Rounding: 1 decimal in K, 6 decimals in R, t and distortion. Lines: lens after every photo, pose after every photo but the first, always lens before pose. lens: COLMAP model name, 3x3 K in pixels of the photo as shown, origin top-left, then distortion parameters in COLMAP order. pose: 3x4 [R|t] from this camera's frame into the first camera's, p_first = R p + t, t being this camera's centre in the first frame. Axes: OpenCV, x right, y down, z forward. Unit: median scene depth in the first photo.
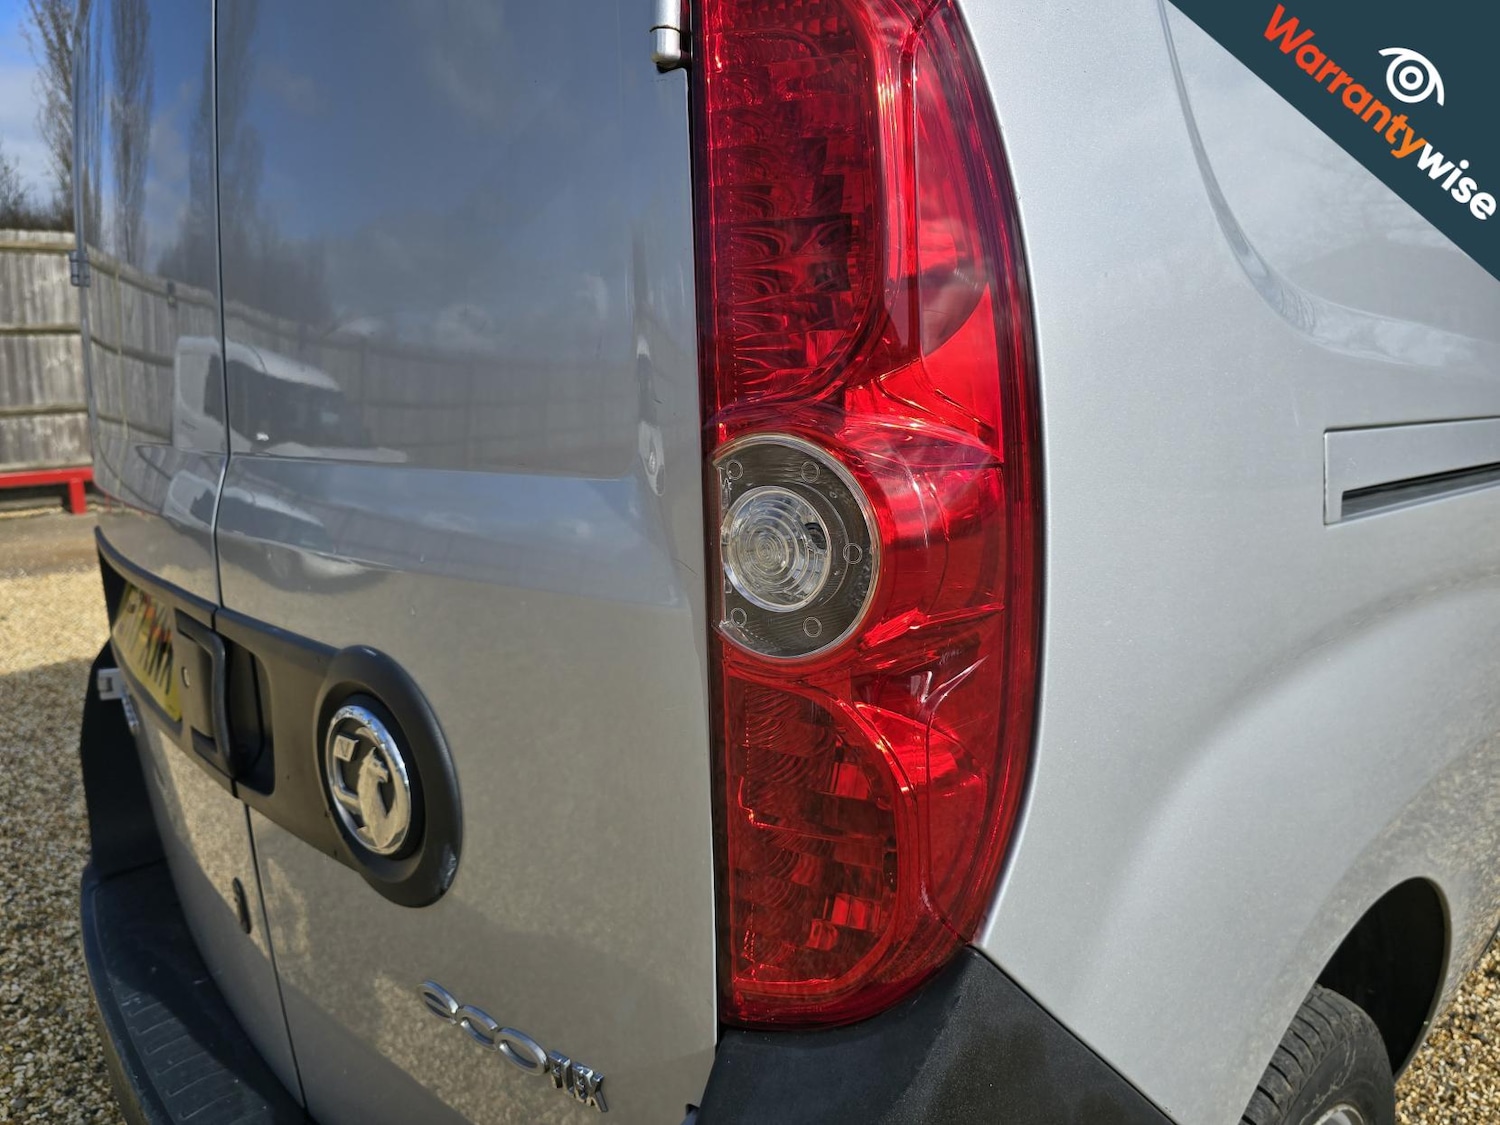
lens RADIAL K [[1007.7, 0, 754.0], [0, 1007.7, 555.2], [0, 0, 1]] dist [0.058933, -0.048870]
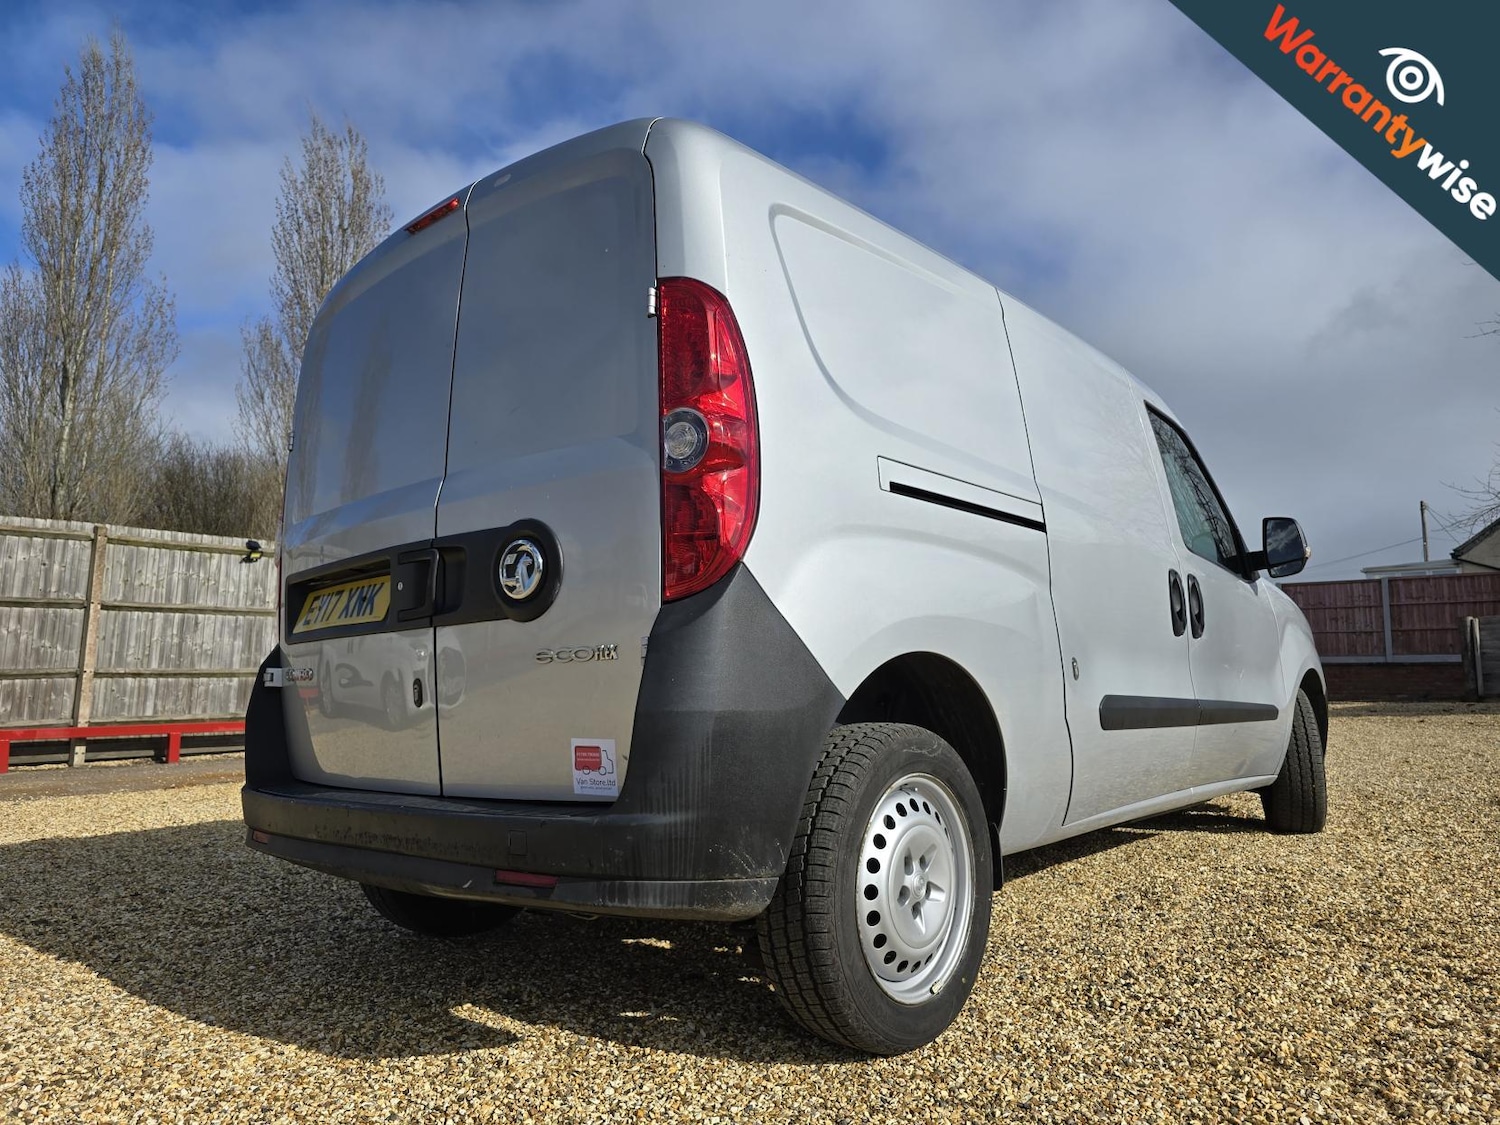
lens RADIAL K [[1000.5, 0, 749.3], [0, 1000.5, 555.0], [0, 0, 1]] dist [0.055210, -0.046644]
pose [[0.994945, 0.010825, 0.099840, -0.060264], [0.020351, 0.951810, -0.306012, 1.001211], [-0.098341, 0.306497, 0.946778, -1.507458]]
